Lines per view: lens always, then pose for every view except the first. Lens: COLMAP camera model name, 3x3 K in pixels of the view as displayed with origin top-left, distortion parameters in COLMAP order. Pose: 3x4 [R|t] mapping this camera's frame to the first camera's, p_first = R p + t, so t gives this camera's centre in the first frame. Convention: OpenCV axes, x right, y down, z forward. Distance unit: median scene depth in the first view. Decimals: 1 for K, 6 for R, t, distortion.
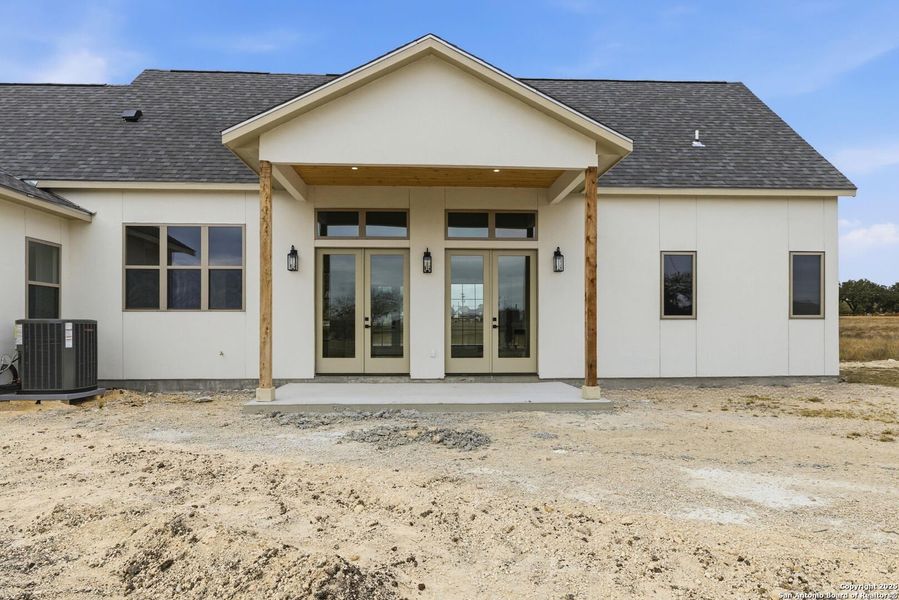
lens RADIAL K [[583.1, 0, 449.3], [0, 583.1, 319.5], [0, 0, 1]] dist [0.023916, 0.000293]
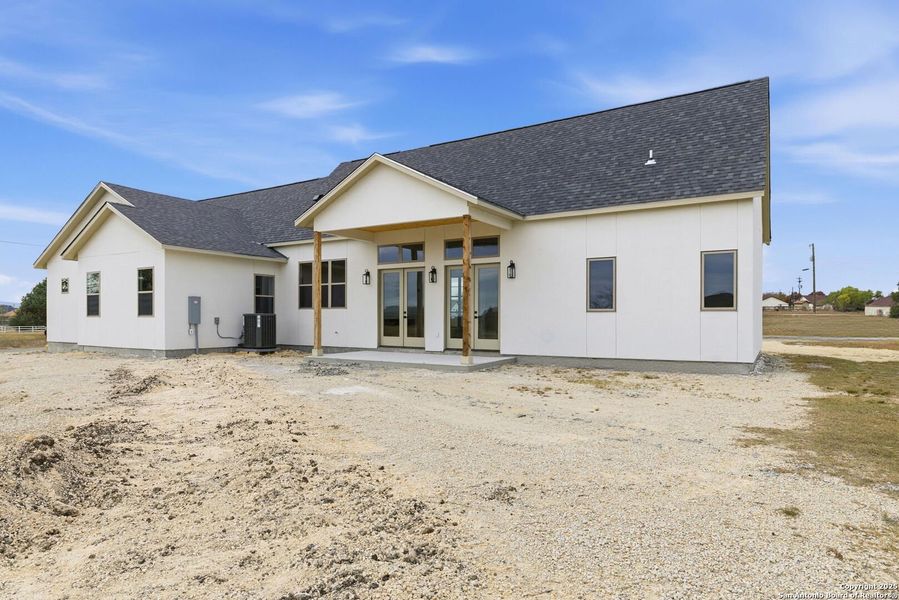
lens RADIAL K [[583.1, 0, 449.3], [0, 583.1, 319.5], [0, 0, 1]] dist [0.023916, 0.000293]
pose [[0.805022, 0.003508, -0.593234, 0.905593], [0.006239, 0.999877, 0.014379, -0.004040], [0.593212, -0.015277, 0.804902, -0.212523]]
